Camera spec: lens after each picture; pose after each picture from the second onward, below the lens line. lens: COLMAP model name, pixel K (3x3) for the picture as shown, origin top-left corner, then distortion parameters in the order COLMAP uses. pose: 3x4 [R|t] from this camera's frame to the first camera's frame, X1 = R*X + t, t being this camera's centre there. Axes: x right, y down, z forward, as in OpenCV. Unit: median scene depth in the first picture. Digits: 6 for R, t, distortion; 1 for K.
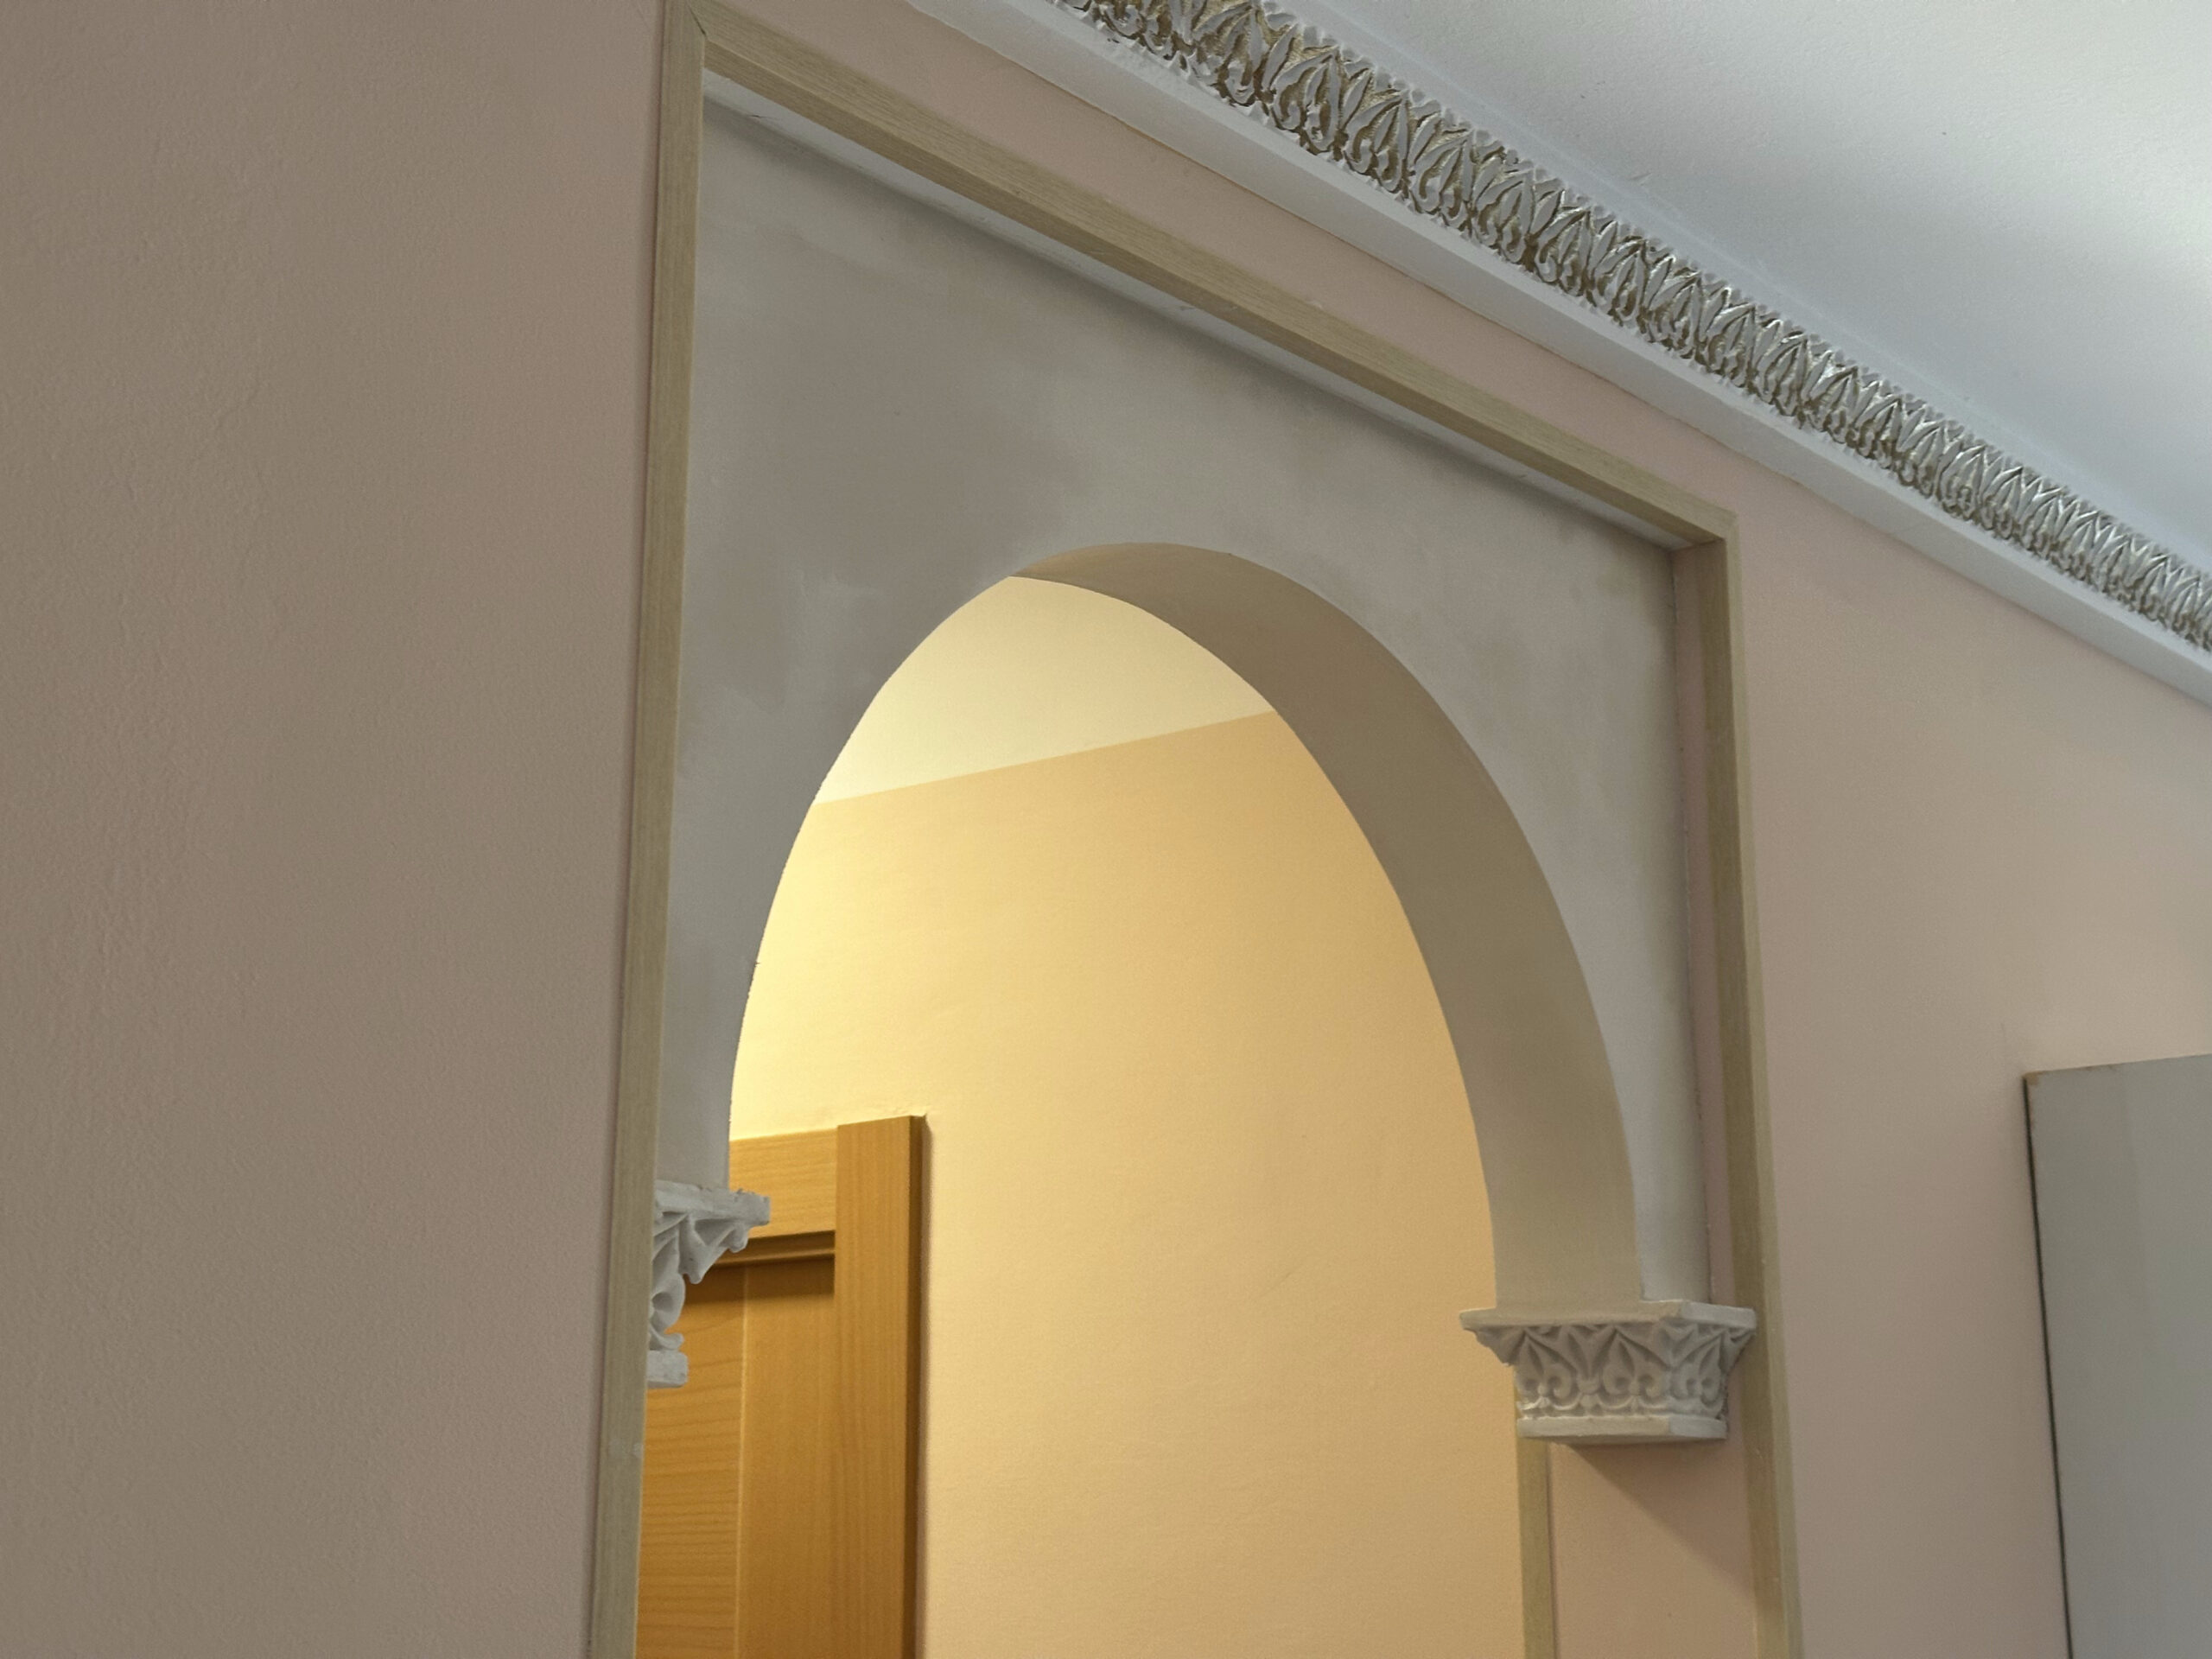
lens RADIAL K [[3122.9, 0, 1106.0], [0, 3122.9, 829.5], [0, 0, 1]] dist [0.168427, 0.005187]
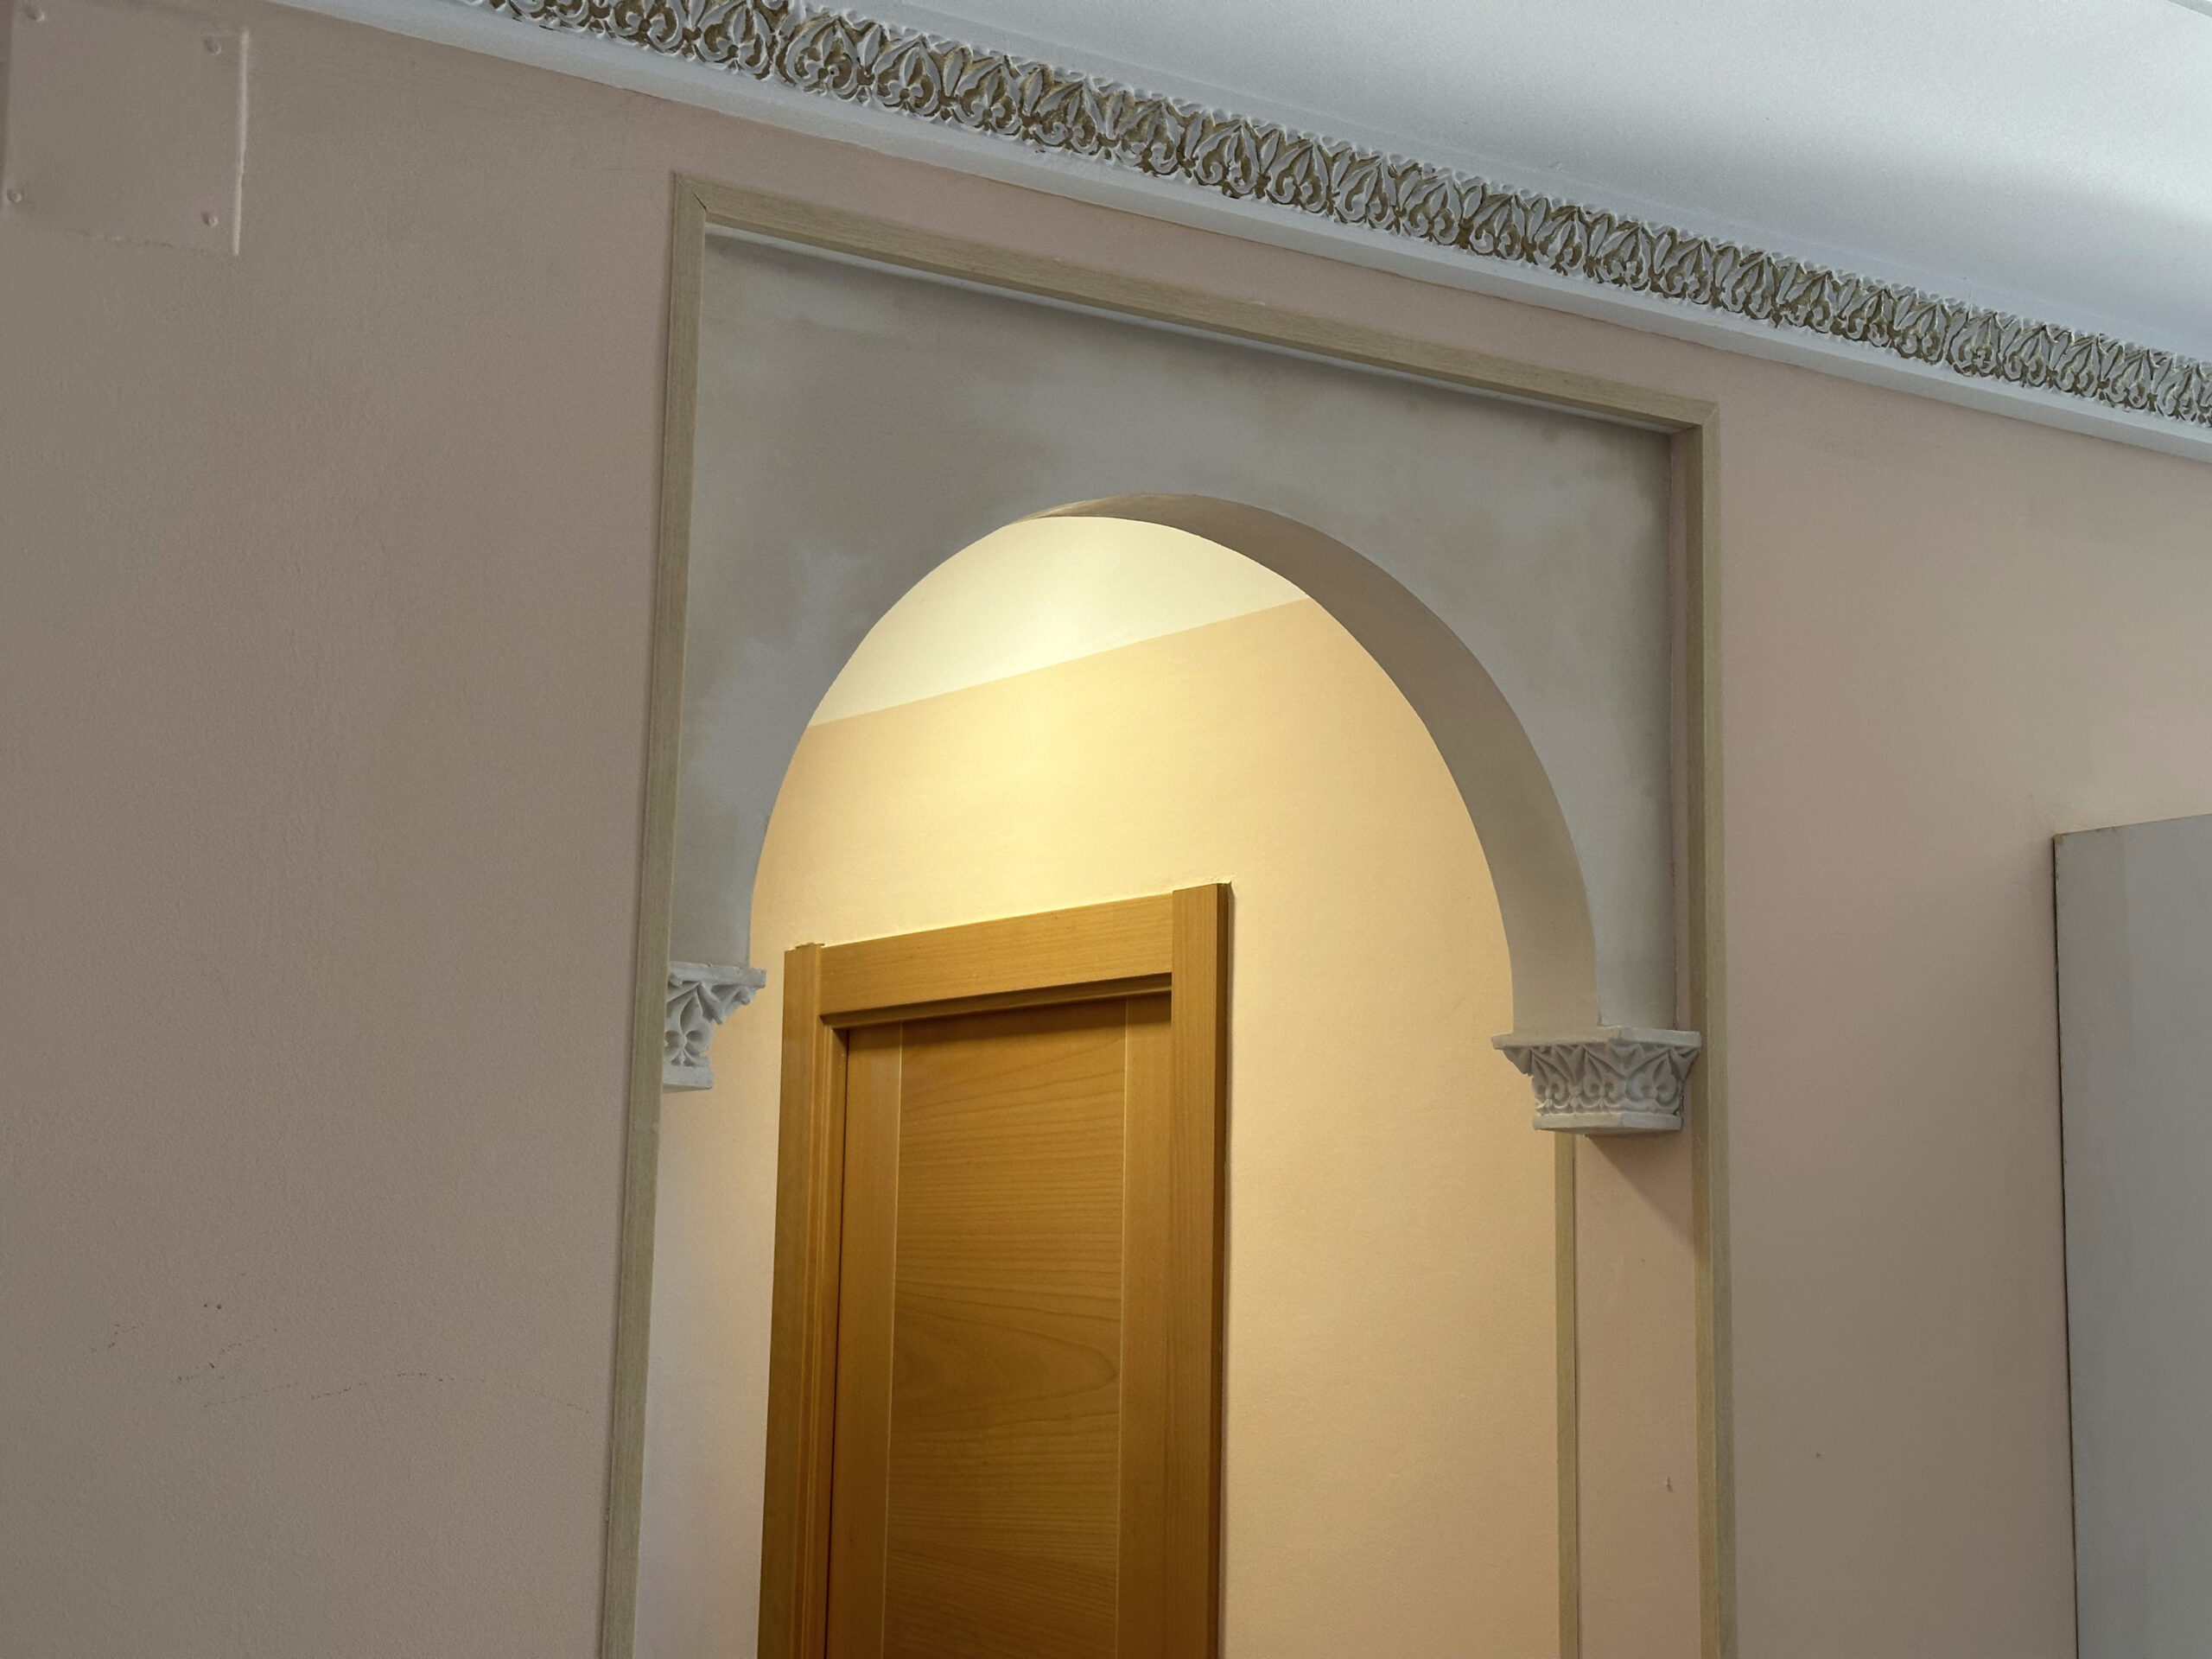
lens RADIAL K [[3122.9, 0, 1106.0], [0, 3122.9, 829.5], [0, 0, 1]] dist [0.168427, 0.005187]
pose [[0.957151, -0.022922, -0.288681, 0.348190], [0.048831, 0.995363, 0.082870, -0.050495], [0.285443, -0.093416, 0.953832, -0.297464]]
